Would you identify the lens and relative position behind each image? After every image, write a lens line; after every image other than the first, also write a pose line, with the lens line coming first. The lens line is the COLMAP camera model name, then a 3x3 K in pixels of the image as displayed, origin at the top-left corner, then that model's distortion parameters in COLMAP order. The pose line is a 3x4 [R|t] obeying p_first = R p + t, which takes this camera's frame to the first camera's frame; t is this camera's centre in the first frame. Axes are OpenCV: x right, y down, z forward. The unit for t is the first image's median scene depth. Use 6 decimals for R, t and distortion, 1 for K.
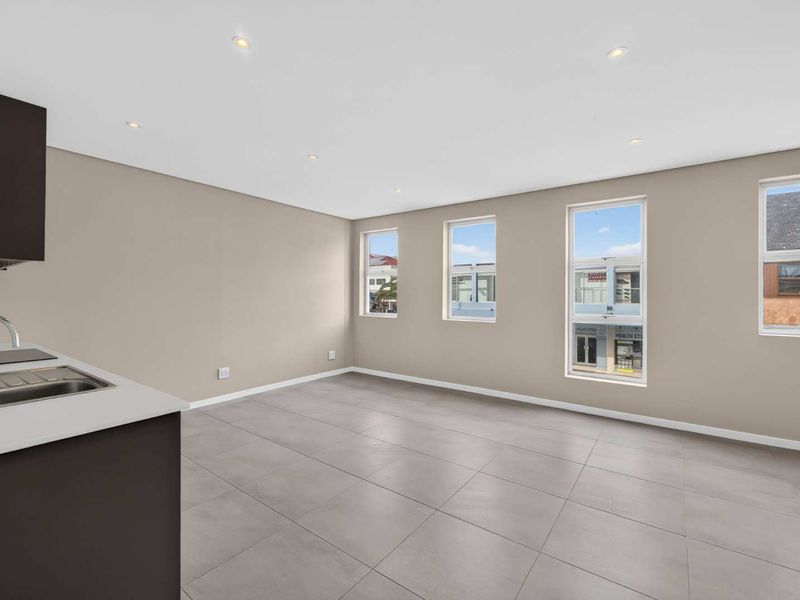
lens RADIAL K [[367.8, 0, 403.9], [0, 367.8, 299.8], [0, 0, 1]] dist [-0.002940, 0.002331]
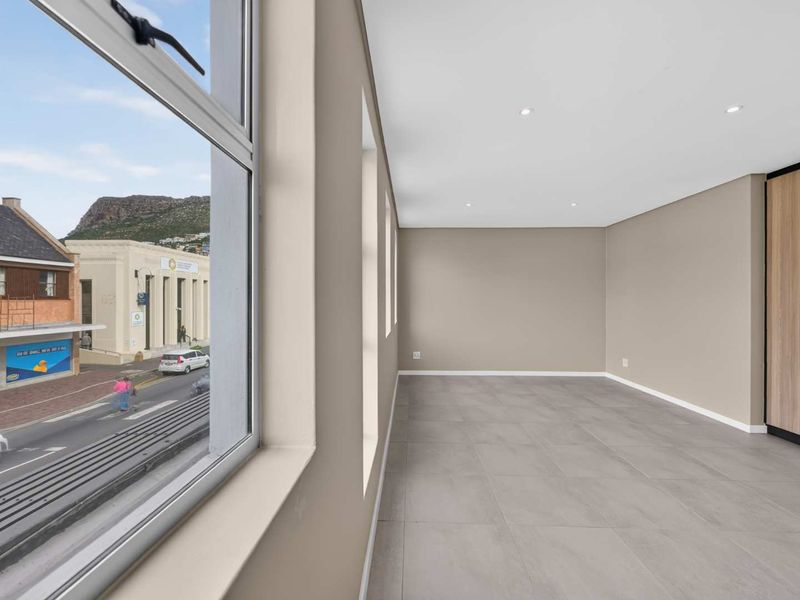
lens RADIAL K [[367.8, 0, 393.9], [0, 367.8, 299.3], [0, 0, 1]] dist [-0.002940, 0.002331]
pose [[-0.556538, -0.005314, 0.830805, 0.062185], [0.005303, 0.999936, 0.009948, -0.011289], [-0.830805, 0.009943, -0.556475, 0.881055]]
